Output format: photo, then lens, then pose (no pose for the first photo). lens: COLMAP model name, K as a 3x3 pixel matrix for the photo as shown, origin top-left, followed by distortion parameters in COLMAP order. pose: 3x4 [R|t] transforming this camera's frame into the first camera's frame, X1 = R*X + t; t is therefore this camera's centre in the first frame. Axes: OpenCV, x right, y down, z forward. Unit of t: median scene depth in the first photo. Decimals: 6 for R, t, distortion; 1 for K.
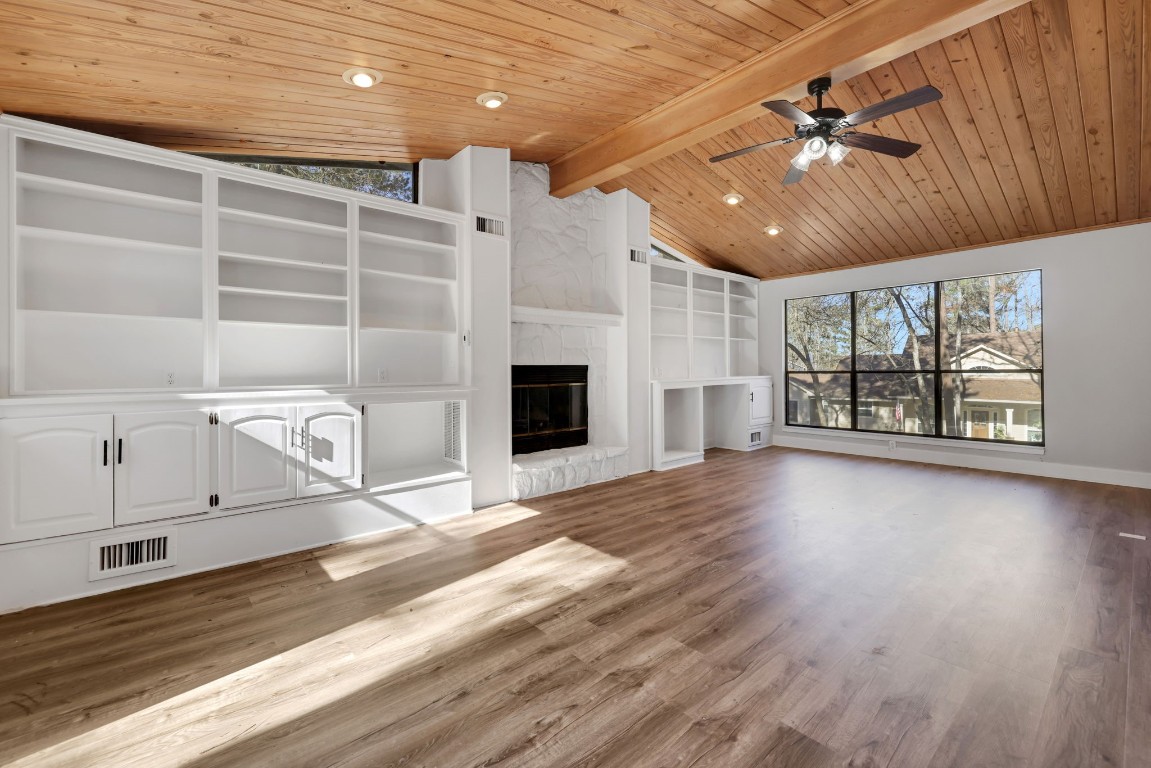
lens RADIAL K [[493.5, 0, 569.6], [0, 493.5, 371.7], [0, 0, 1]] dist [-0.010027, -0.000240]
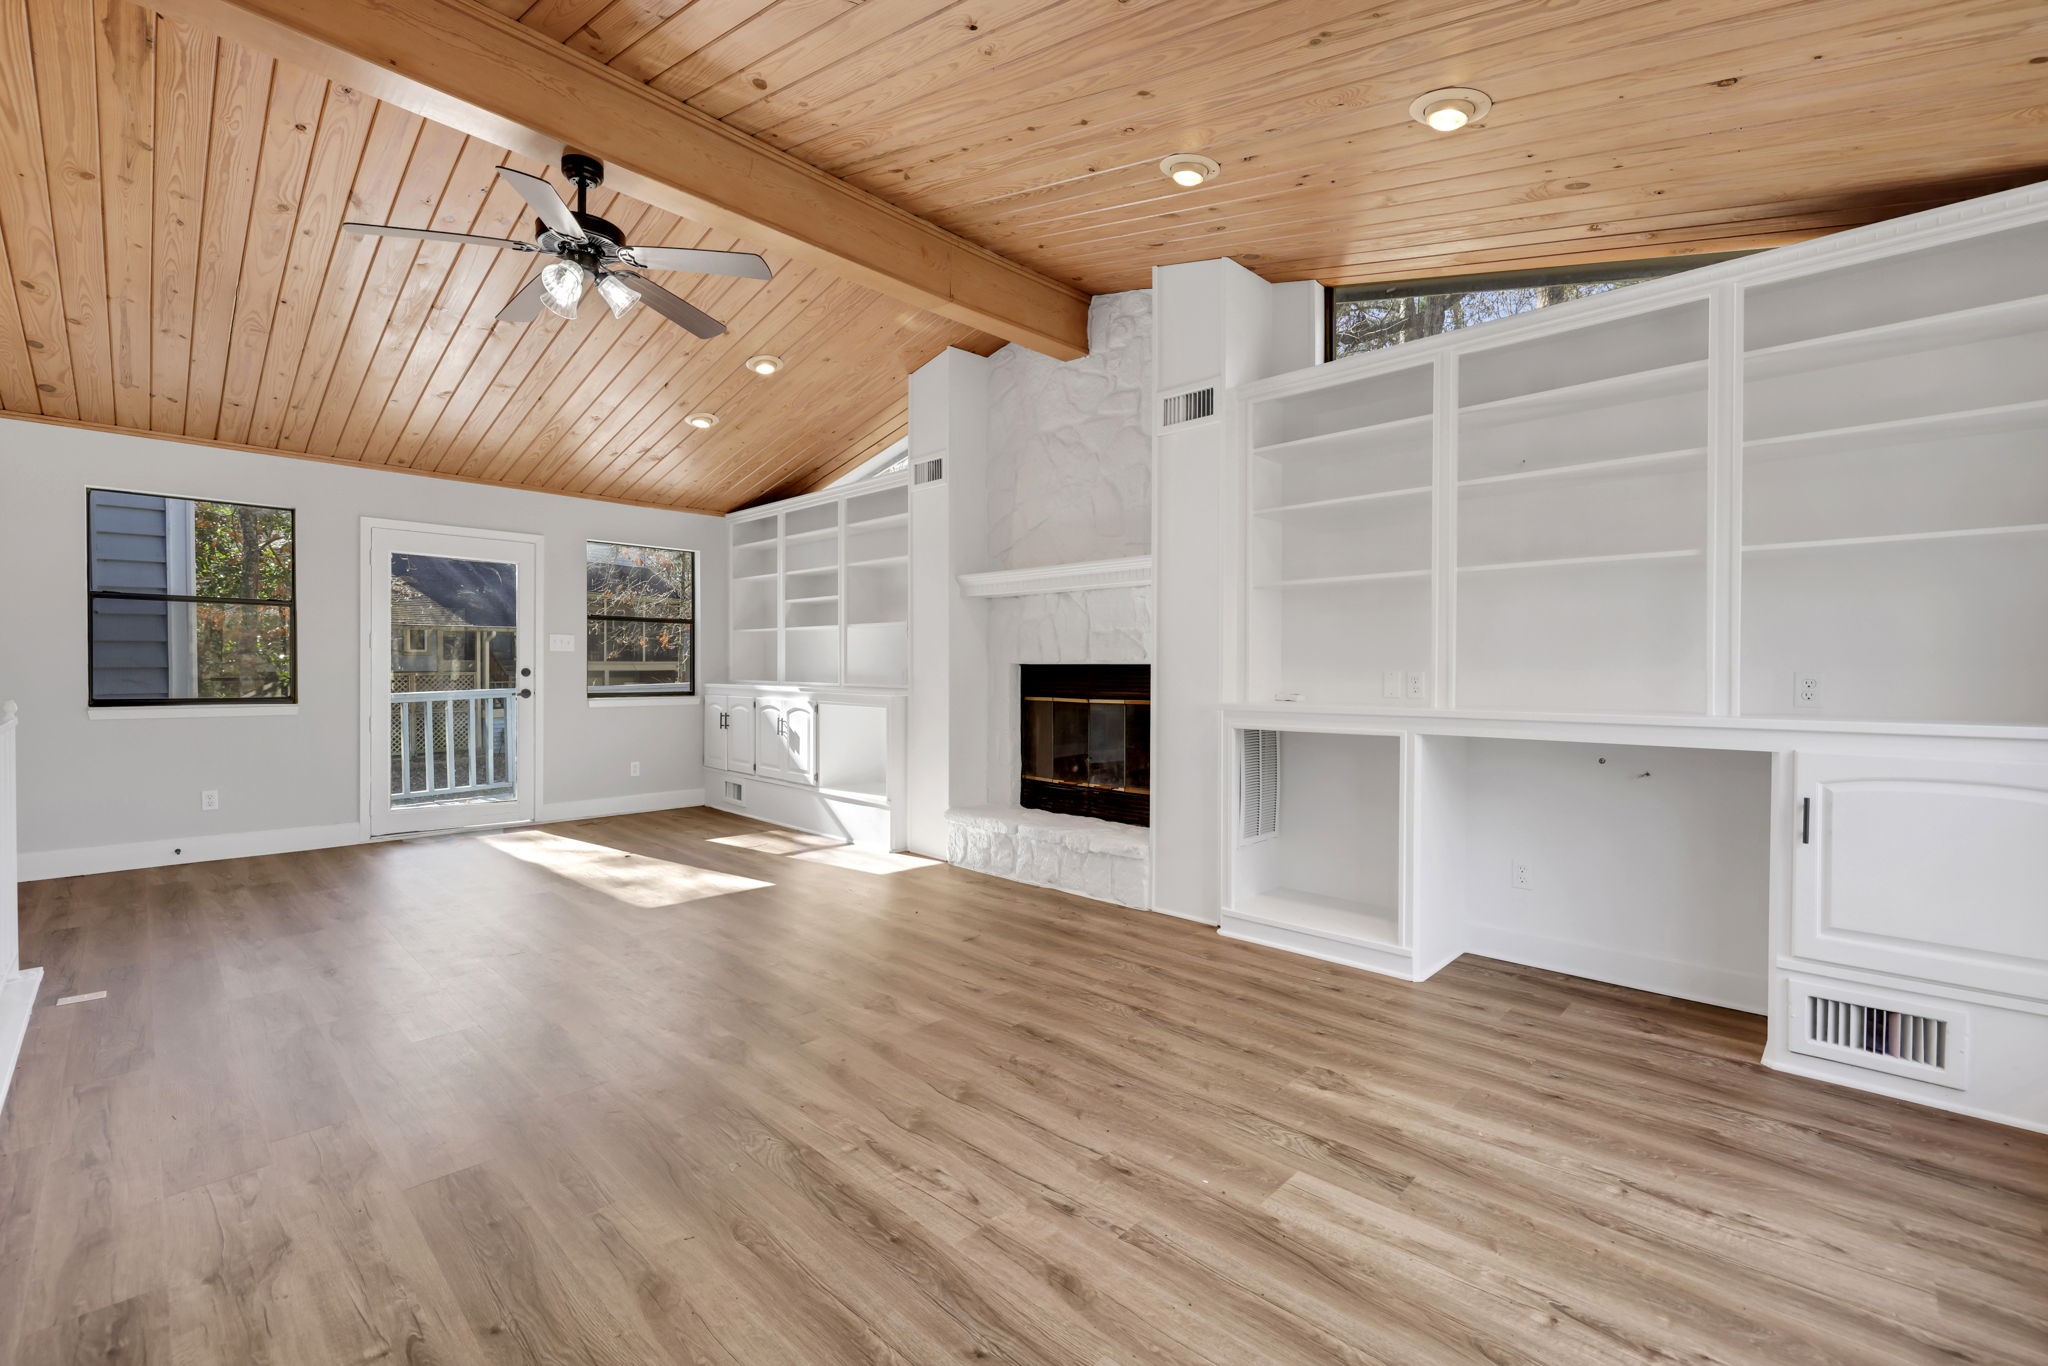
lens RADIAL K [[878.1, 0, 1013.6], [0, 878.1, 677.9], [0, 0, 1]] dist [-0.010027, -0.000240]
pose [[0.076999, 0.021187, -0.996806, 0.947760], [-0.008005, 0.999755, 0.020631, -0.017713], [0.996999, 0.006391, 0.077149, 0.855611]]
